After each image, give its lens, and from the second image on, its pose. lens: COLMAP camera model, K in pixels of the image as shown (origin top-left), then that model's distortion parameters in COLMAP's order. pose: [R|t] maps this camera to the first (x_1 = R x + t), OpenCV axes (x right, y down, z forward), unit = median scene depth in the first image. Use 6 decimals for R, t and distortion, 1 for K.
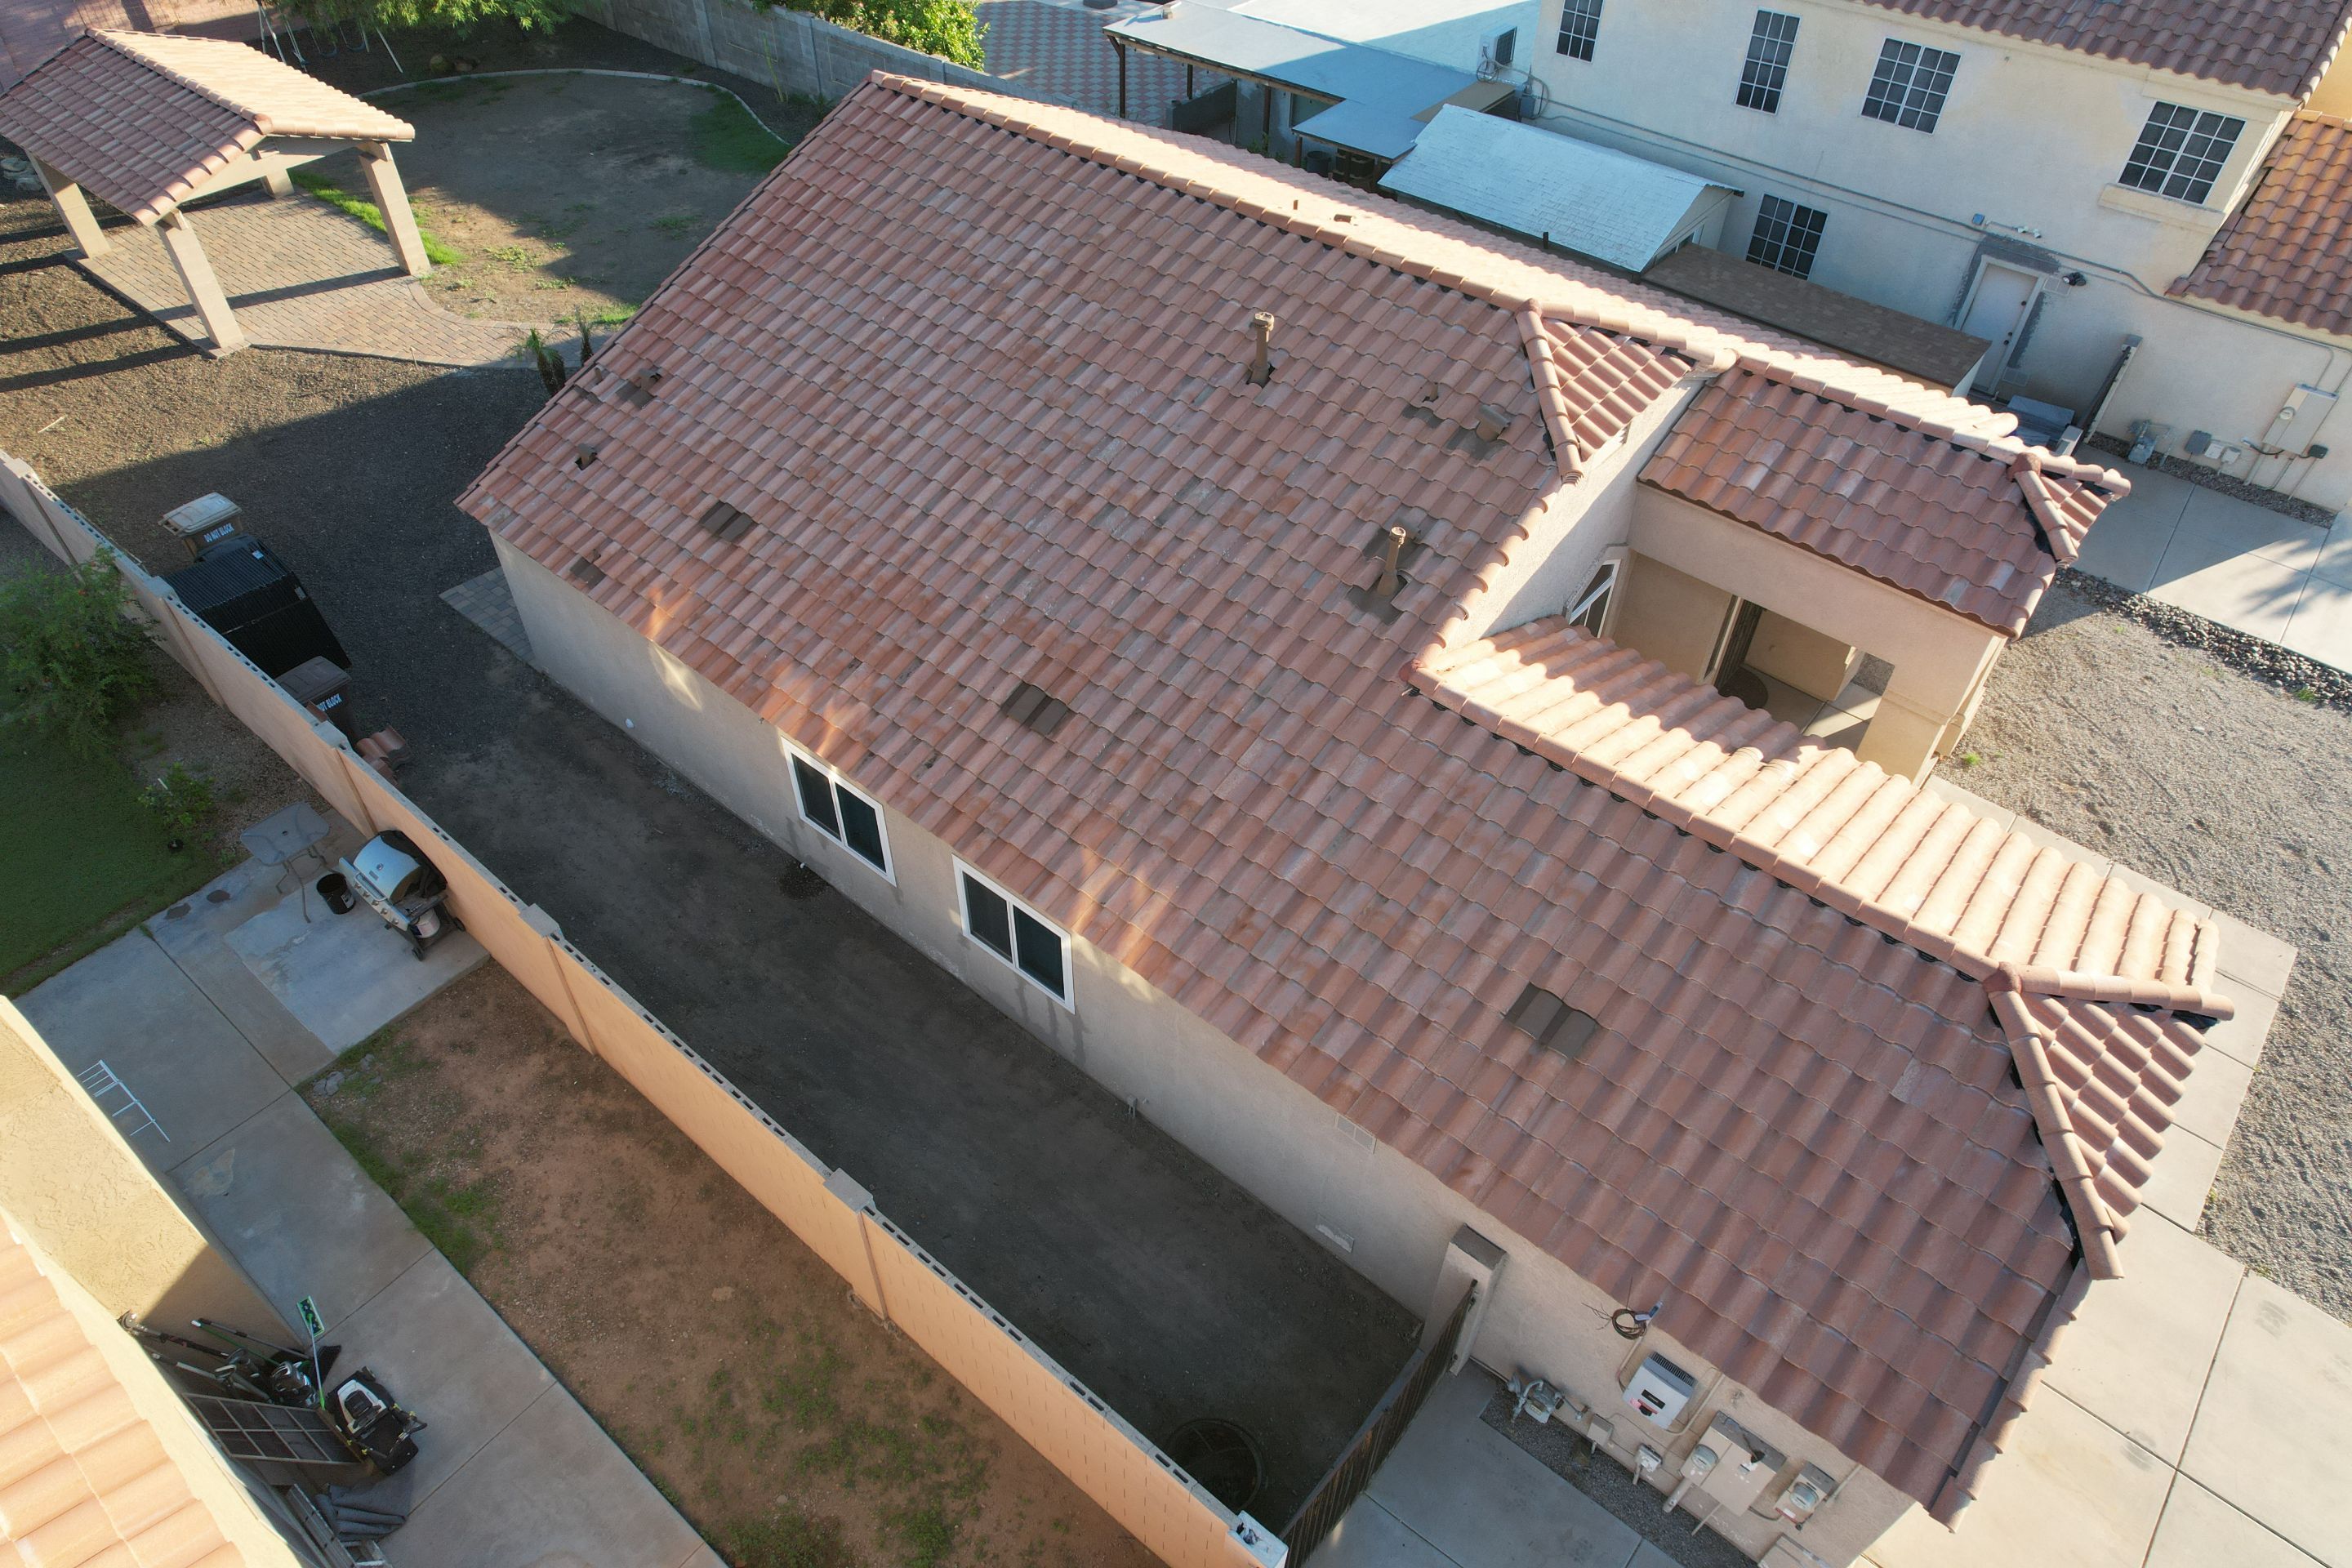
lens RADIAL K [[1504.9, 0, 1161.9], [0, 1504.9, 798.4], [0, 0, 1]] dist [-0.073837, 0.069021]
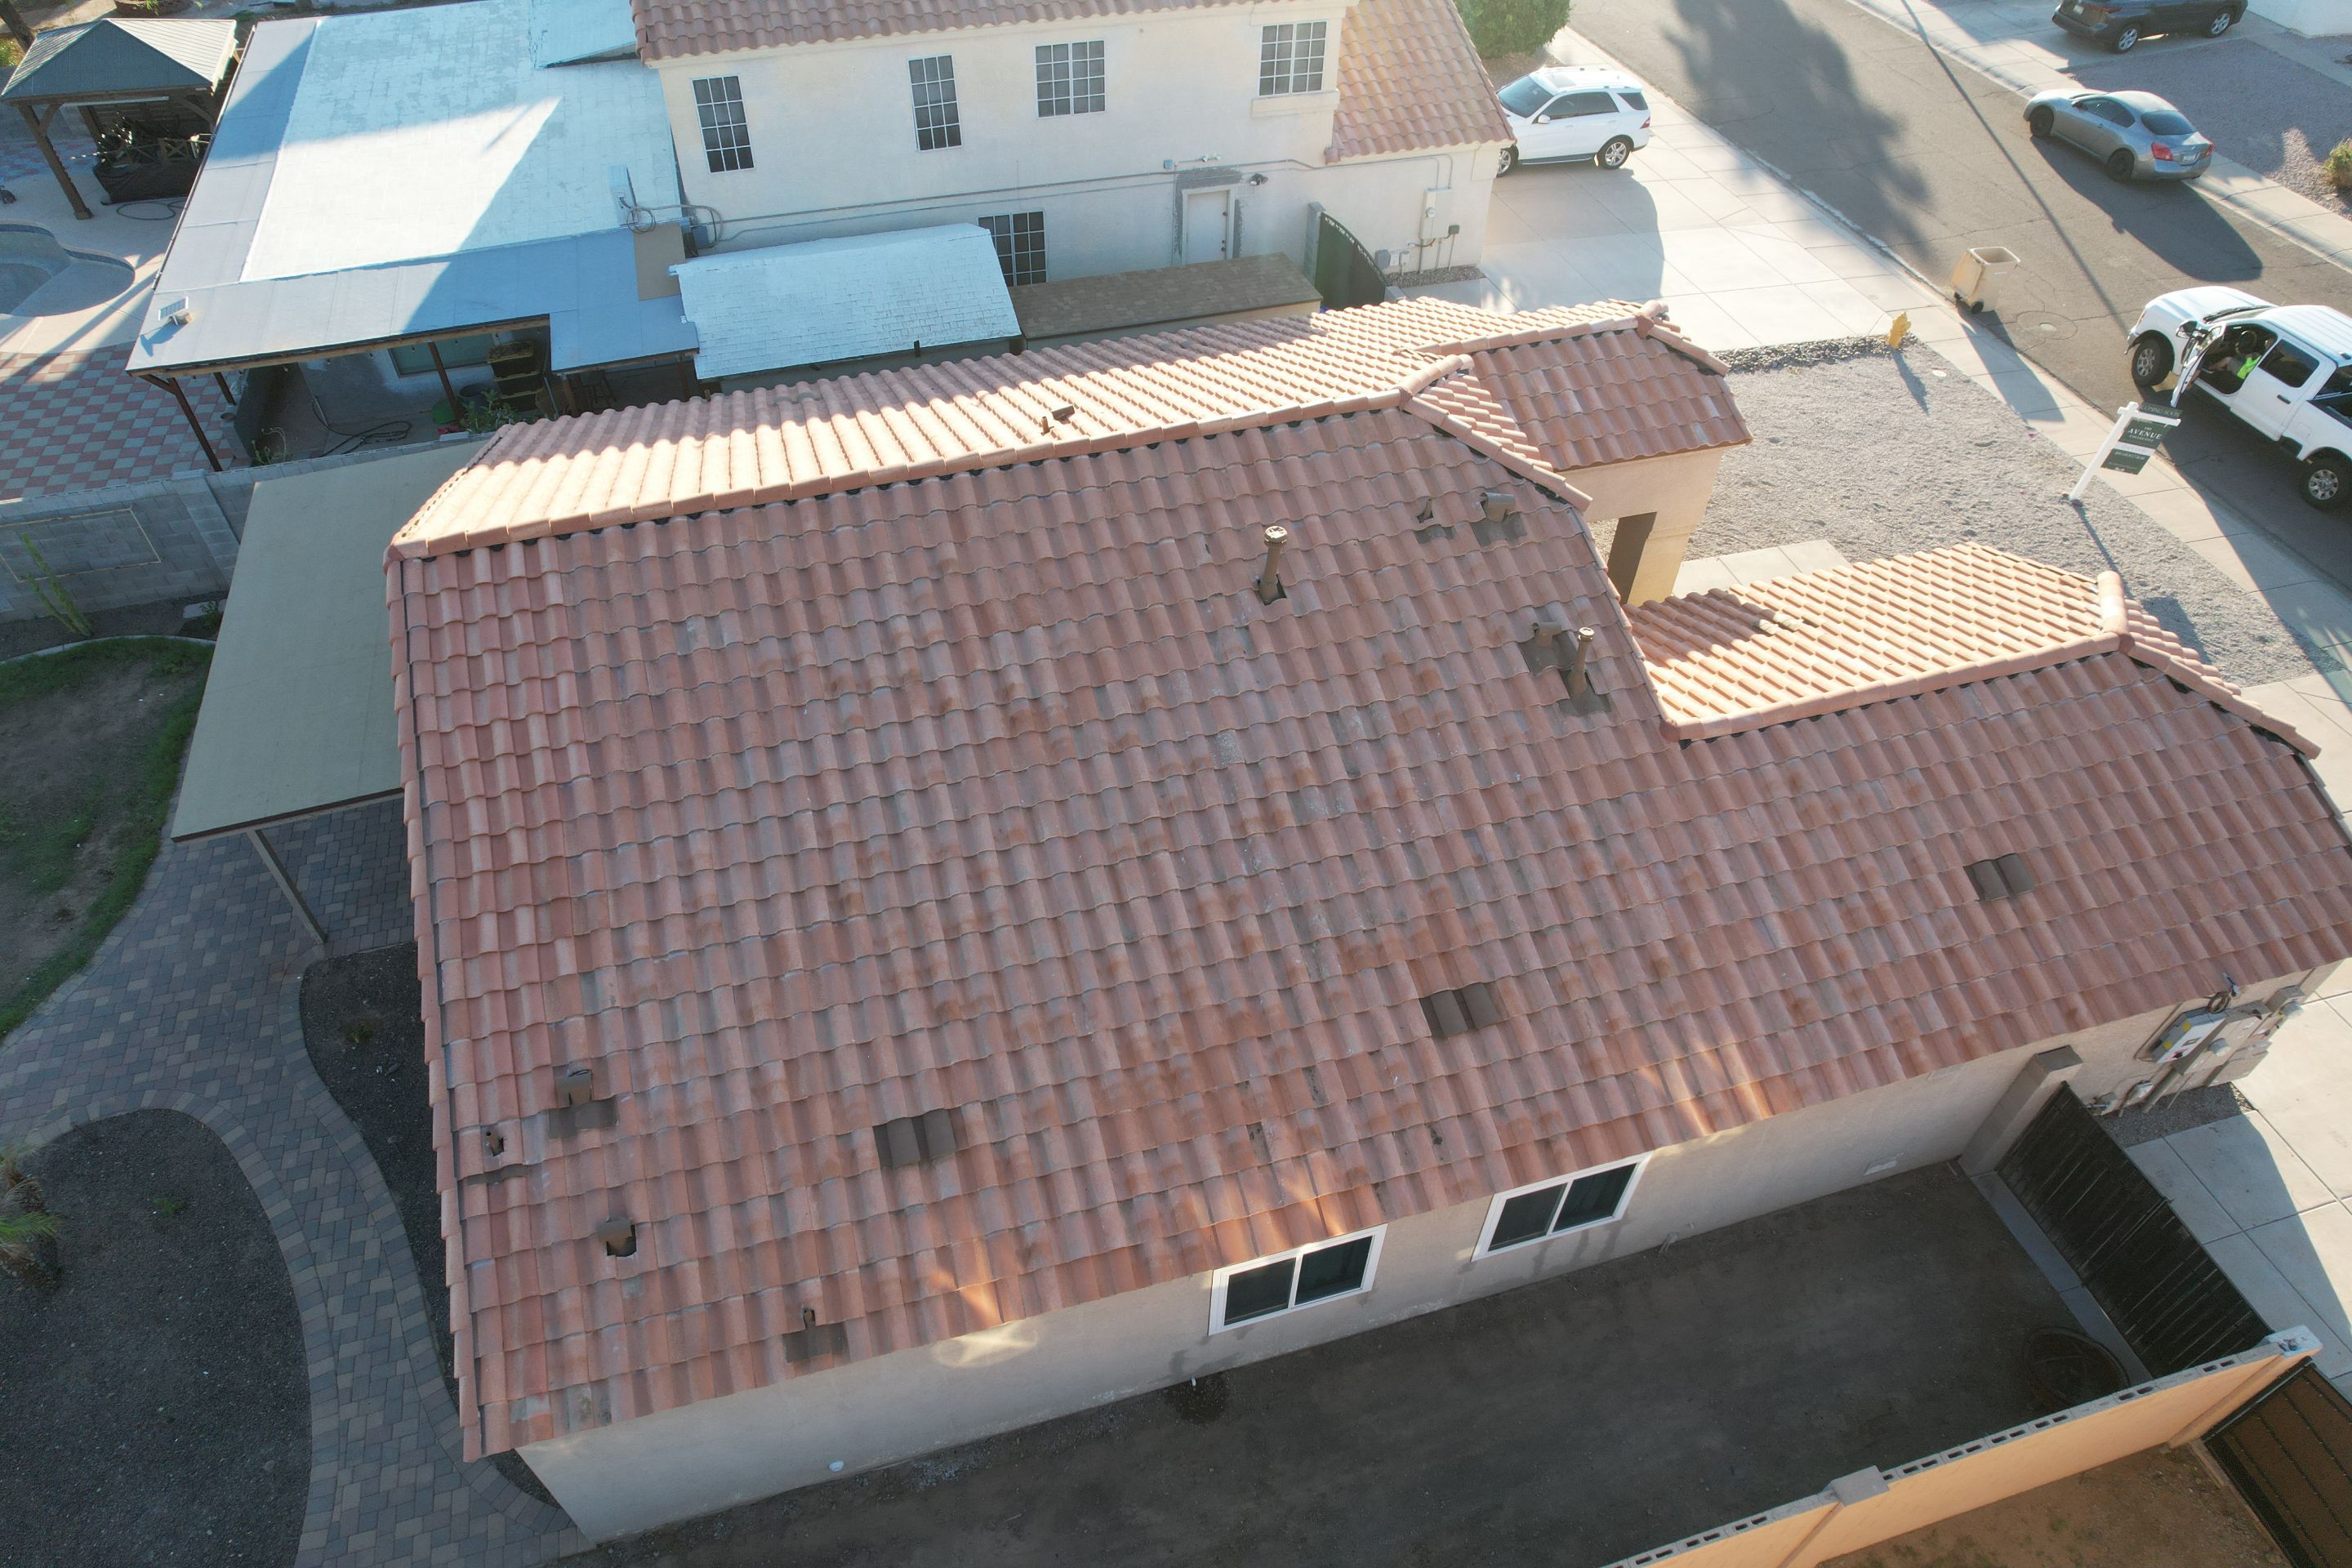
lens RADIAL K [[1504.9, 0, 1171.4], [0, 1504.9, 793.7], [0, 0, 1]] dist [-0.073837, 0.069021]
pose [[0.551542, -0.596786, 0.582793, -0.489112], [0.587462, 0.773912, 0.236534, -0.370543], [-0.592191, 0.211911, 0.777434, 0.291491]]
